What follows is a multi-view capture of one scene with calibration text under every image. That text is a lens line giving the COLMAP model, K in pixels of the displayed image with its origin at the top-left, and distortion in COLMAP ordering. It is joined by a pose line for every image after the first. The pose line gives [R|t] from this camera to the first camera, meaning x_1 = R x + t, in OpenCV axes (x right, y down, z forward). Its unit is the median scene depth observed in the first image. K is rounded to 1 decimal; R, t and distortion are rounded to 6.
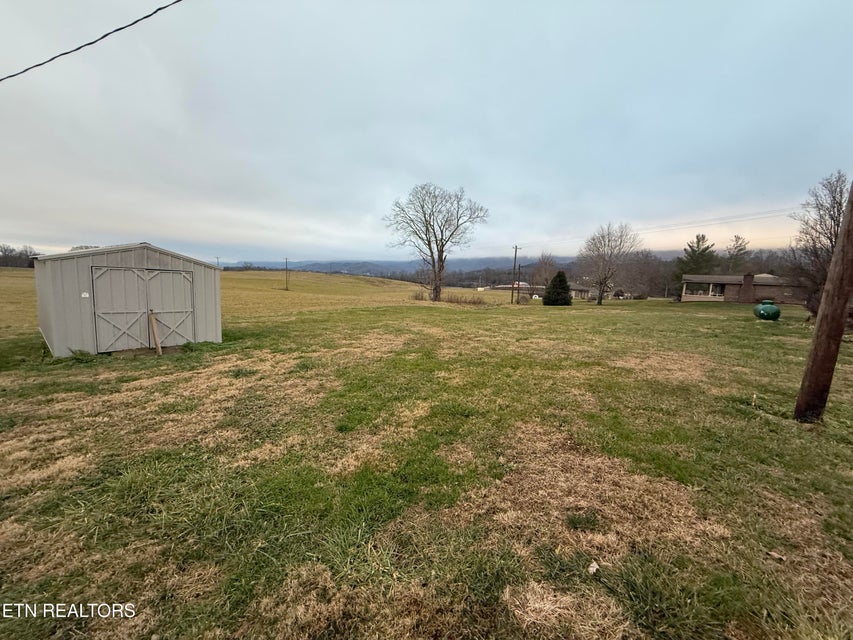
lens RADIAL K [[338.3, 0, 423.1], [0, 338.3, 320.7], [0, 0, 1]] dist [-0.000083, -0.000213]
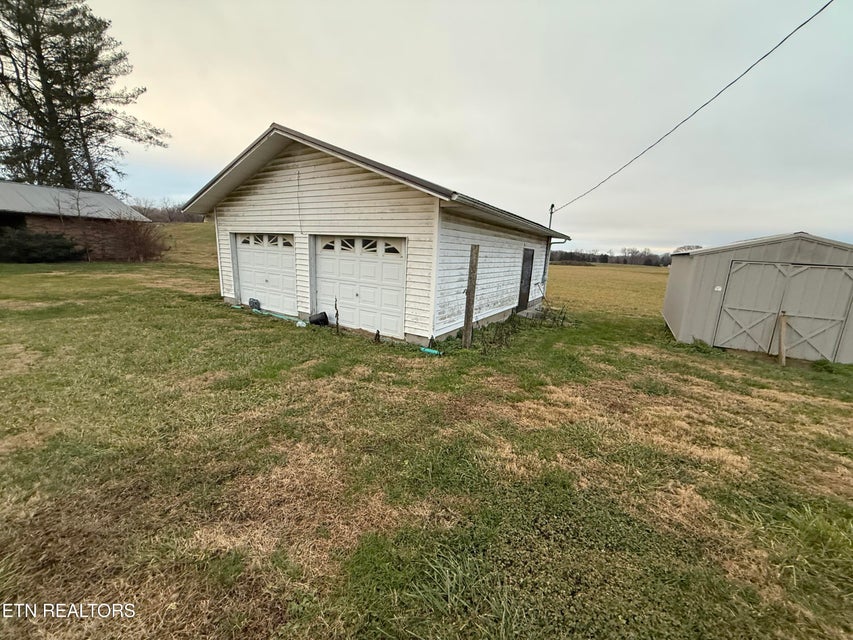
lens RADIAL K [[338.3, 0, 425.9], [0, 338.3, 317.9], [0, 0, 1]] dist [-0.000083, -0.000213]
pose [[0.147884, 0.155894, -0.976641, -0.097199], [-0.157912, 0.978552, 0.132288, 0.013027], [0.976317, 0.134660, 0.169329, -0.023222]]
